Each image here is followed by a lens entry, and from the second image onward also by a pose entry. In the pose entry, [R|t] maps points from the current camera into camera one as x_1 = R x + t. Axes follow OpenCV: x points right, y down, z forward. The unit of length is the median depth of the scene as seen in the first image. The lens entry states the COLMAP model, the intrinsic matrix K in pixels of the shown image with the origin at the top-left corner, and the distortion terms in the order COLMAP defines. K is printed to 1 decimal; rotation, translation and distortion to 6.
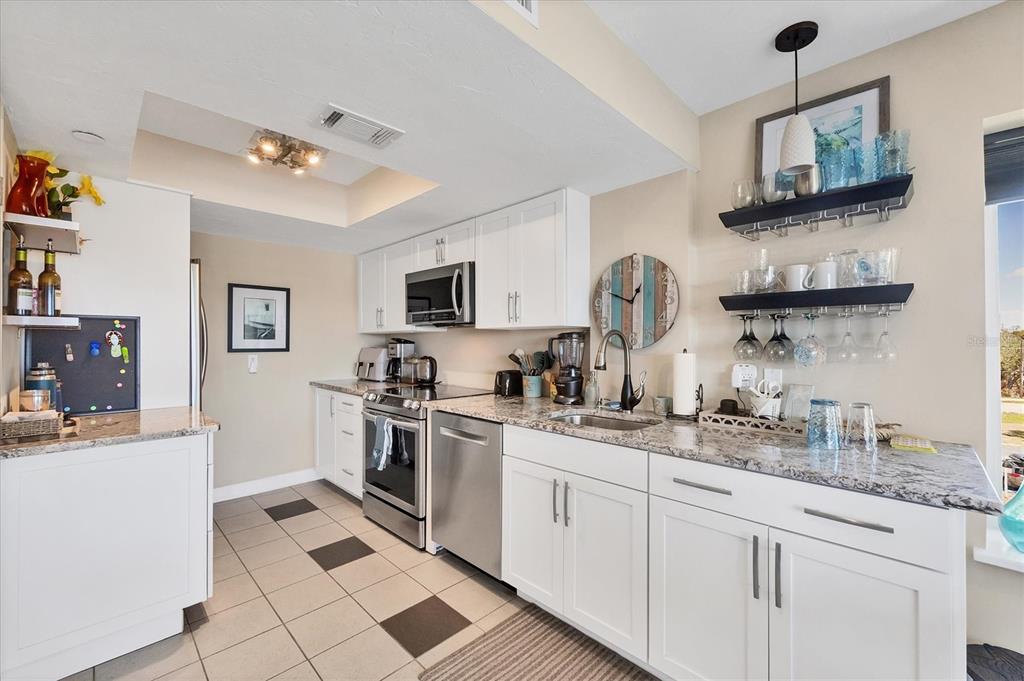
lens RADIAL K [[408.0, 0, 512.0], [0, 408.0, 340.5], [0, 0, 1]] dist [-0.004147, -0.000192]
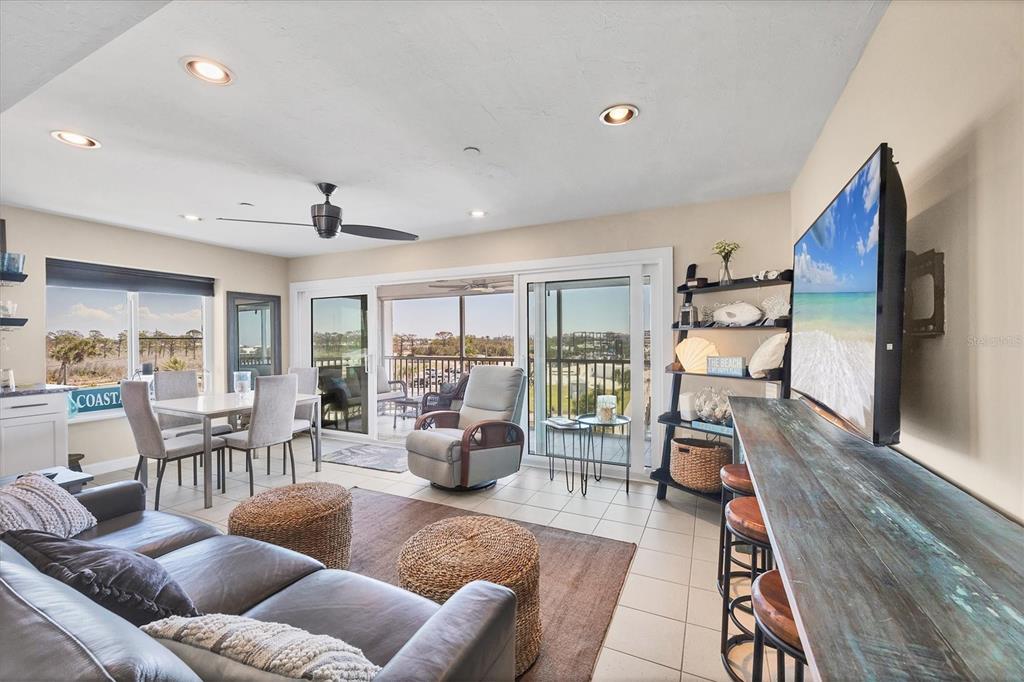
lens RADIAL K [[408.0, 0, 512.0], [0, 408.0, 341.0], [0, 0, 1]] dist [-0.004147, -0.000192]
pose [[-0.331347, 0.003078, 0.943504, -1.334693], [0.002245, 0.999994, -0.002474, 0.004904], [-0.943506, 0.001298, -0.331352, -0.554400]]
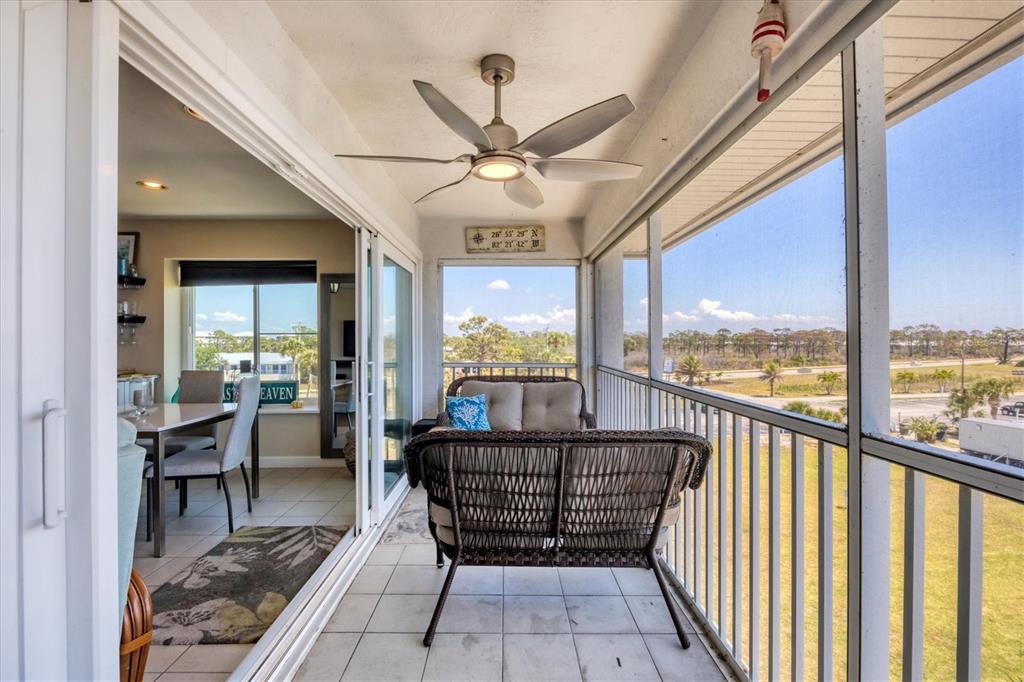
lens RADIAL K [[456.7, 0, 512.0], [0, 456.7, 341.0], [0, 0, 1]] dist [-0.018080, -0.000158]
pose [[0.689820, 0.001042, 0.723981, 0.333969], [-0.000914, 0.999999, -0.000568, 0.016470], [-0.723981, -0.000270, 0.689820, -1.734207]]
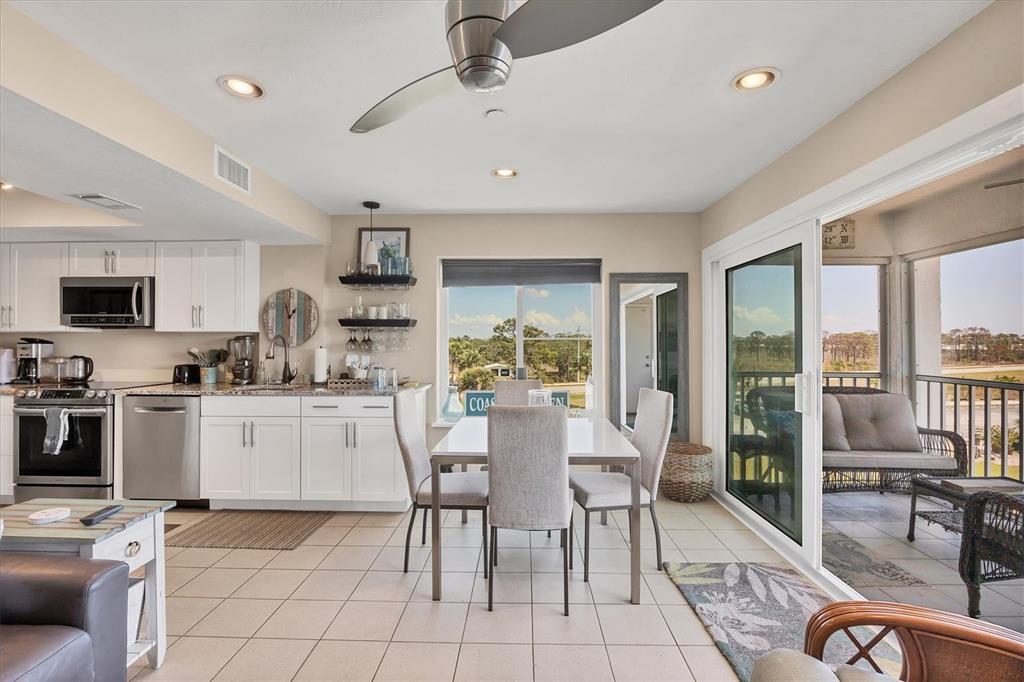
lens RADIAL K [[464.1, 0, 512.0], [0, 464.1, 341.0], [0, 0, 1]] dist [-0.016779, -0.000316]
pose [[0.719939, 0.006795, 0.694004, -0.317618], [-0.004138, 0.999976, -0.005498, 0.004302], [-0.694025, 0.001086, 0.719950, -0.865832]]
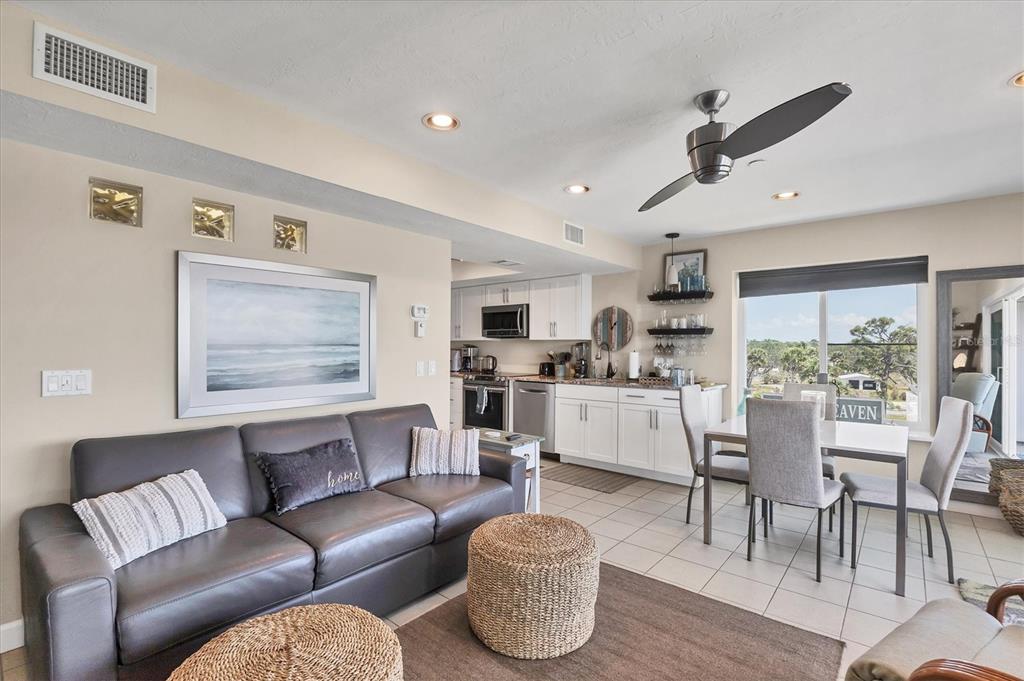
lens RADIAL K [[464.1, 0, 512.0], [0, 464.1, 340.5], [0, 0, 1]] dist [-0.016779, -0.000316]
pose [[0.996239, 0.008671, 0.086208, -0.404160], [-0.007595, 0.999889, -0.012803, 0.002134], [-0.086310, 0.012100, 0.996195, -1.273905]]
